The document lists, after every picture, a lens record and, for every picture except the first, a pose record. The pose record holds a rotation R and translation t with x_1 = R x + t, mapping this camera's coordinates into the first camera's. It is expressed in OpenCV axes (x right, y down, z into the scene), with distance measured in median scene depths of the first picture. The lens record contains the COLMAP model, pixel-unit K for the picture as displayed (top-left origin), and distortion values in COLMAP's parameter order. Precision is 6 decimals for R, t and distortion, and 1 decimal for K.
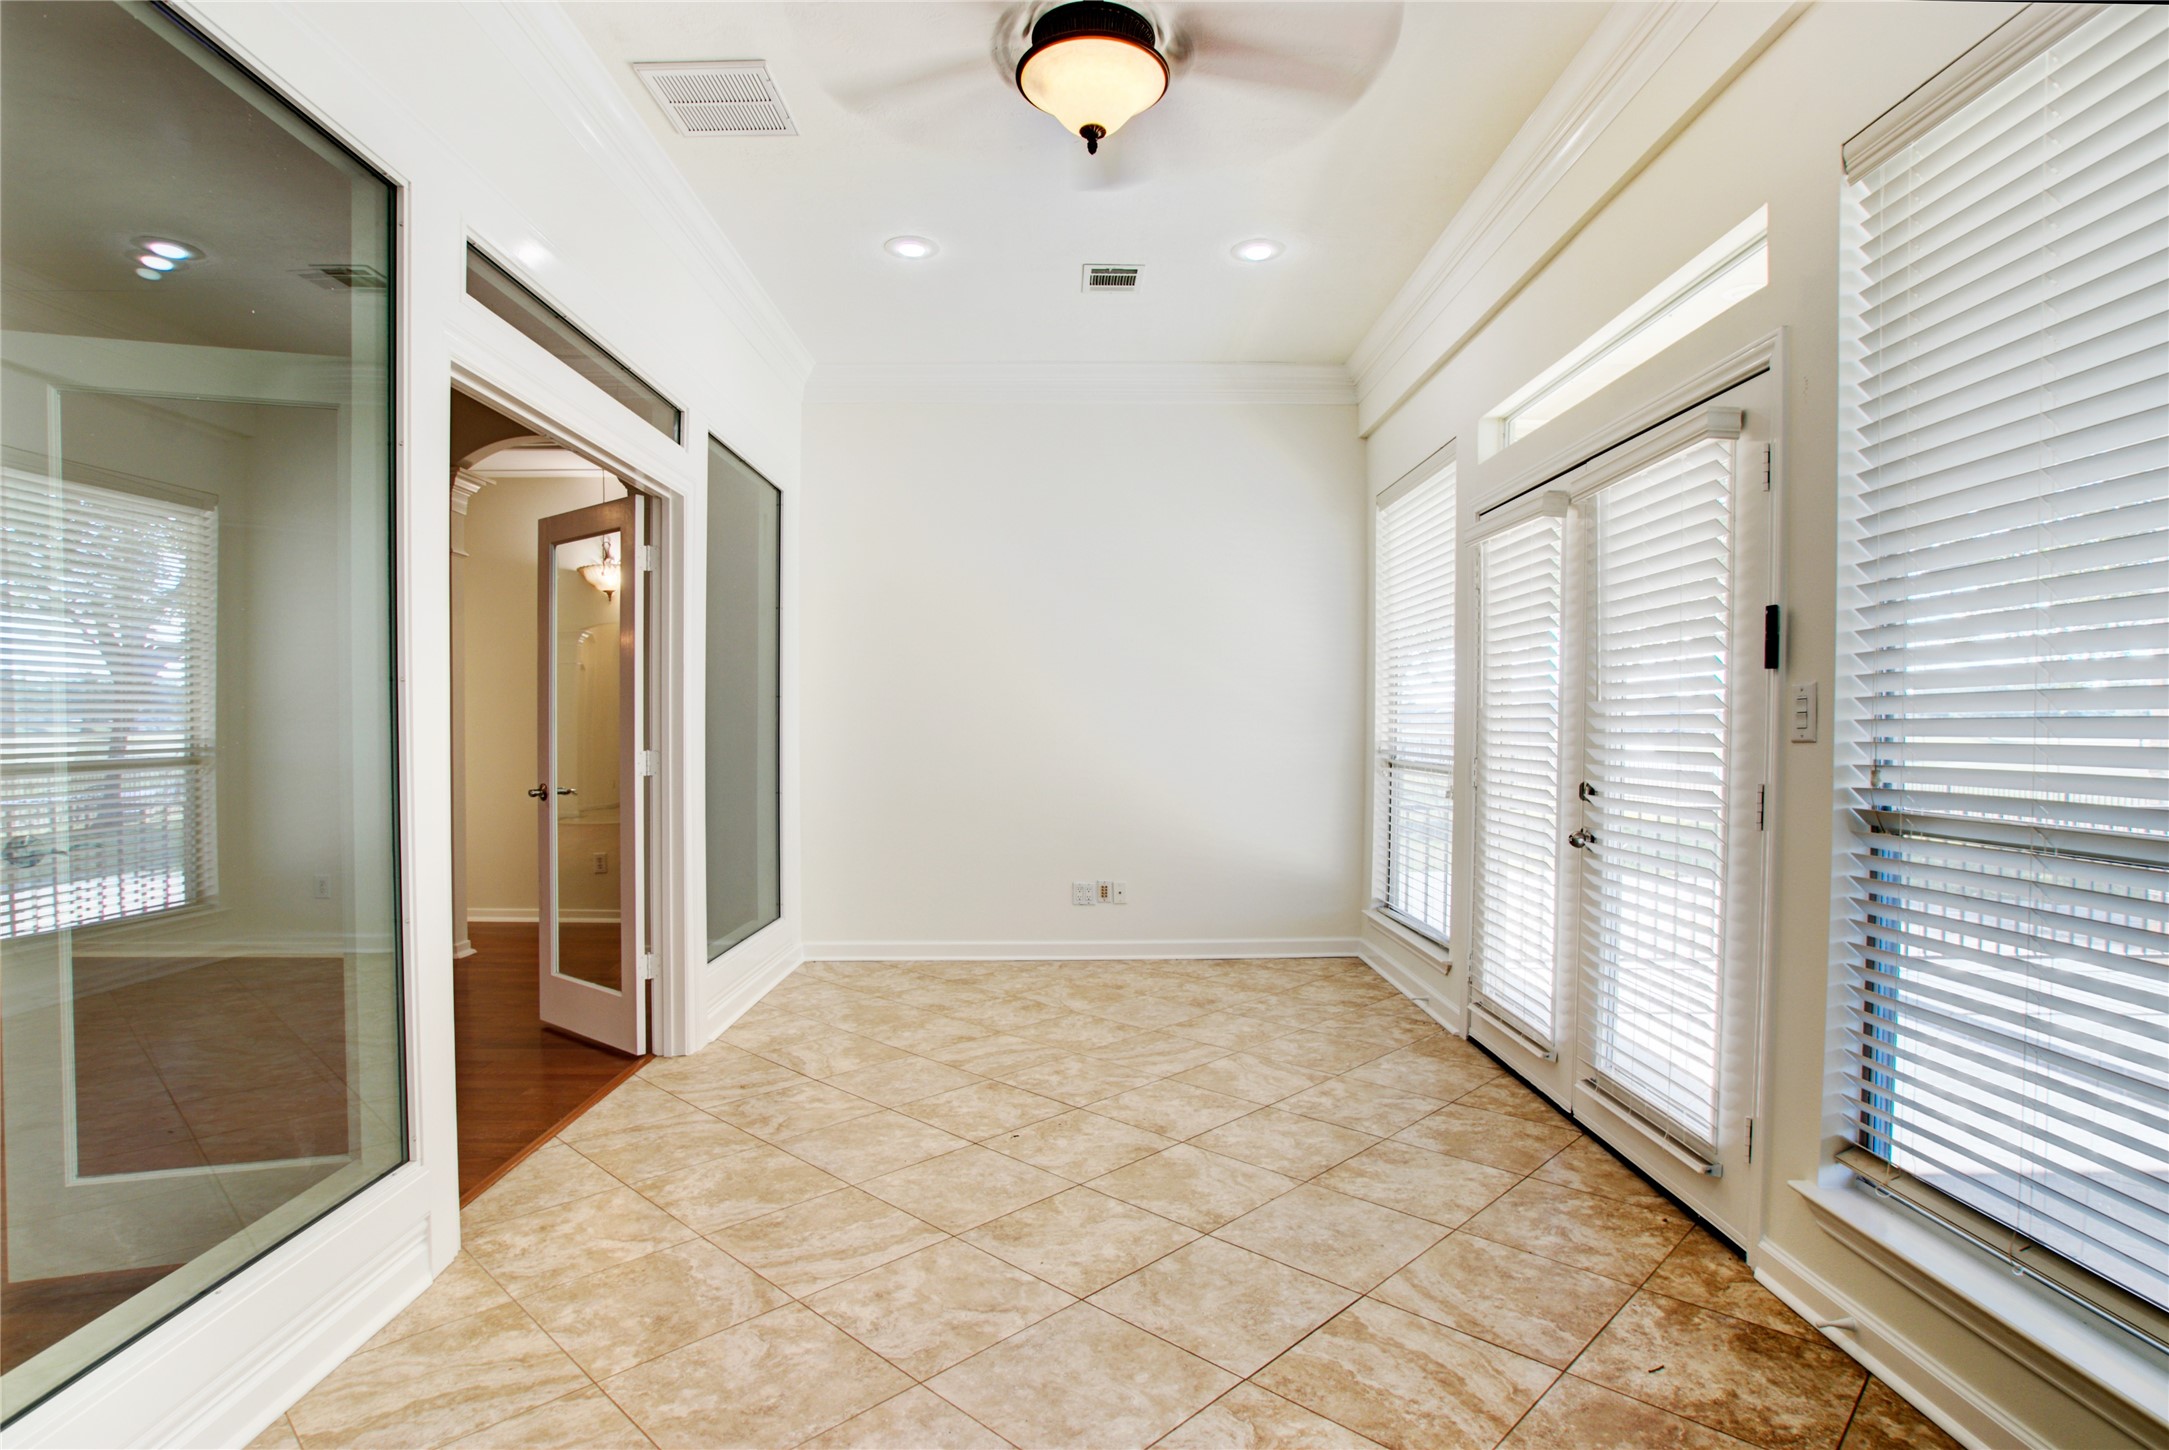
lens RADIAL K [[1085.4, 0, 1089.6], [0, 1085.4, 733.5], [0, 0, 1]] dist [-0.031778, 0.015667]
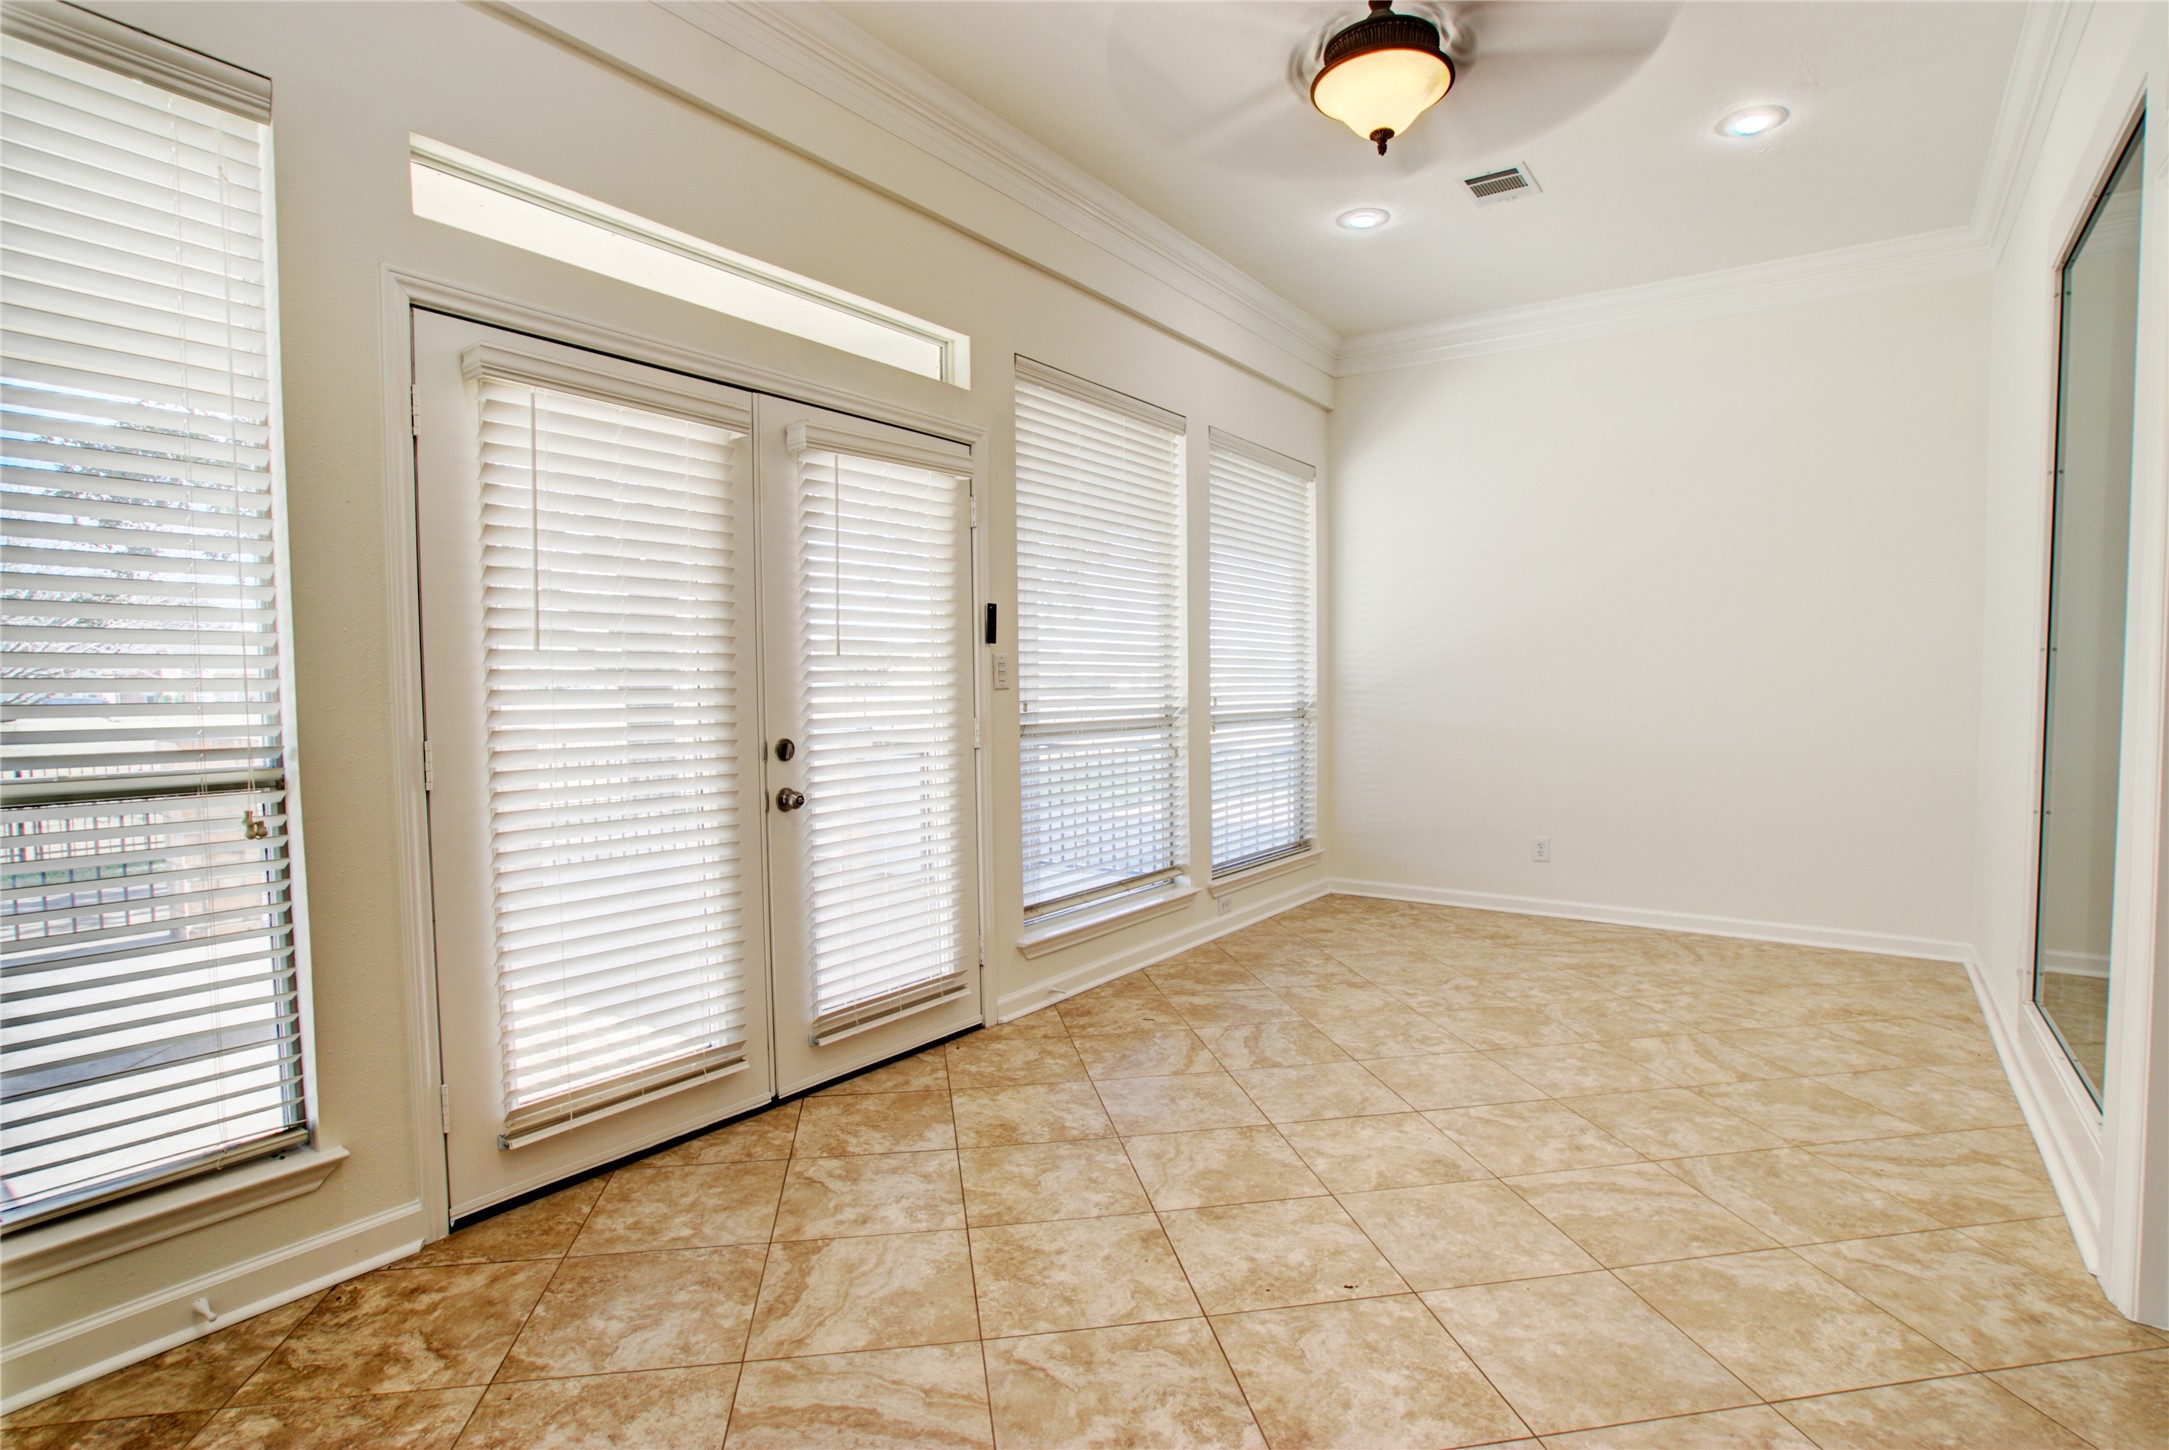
lens RADIAL K [[1085.4, 0, 1096.3], [0, 1085.4, 733.6], [0, 0, 1]] dist [-0.031778, 0.015667]
pose [[-0.805219, -0.021730, 0.592580, -0.402476], [0.007683, 0.998862, 0.047068, -0.005514], [-0.592928, 0.042453, -0.804136, 1.967144]]
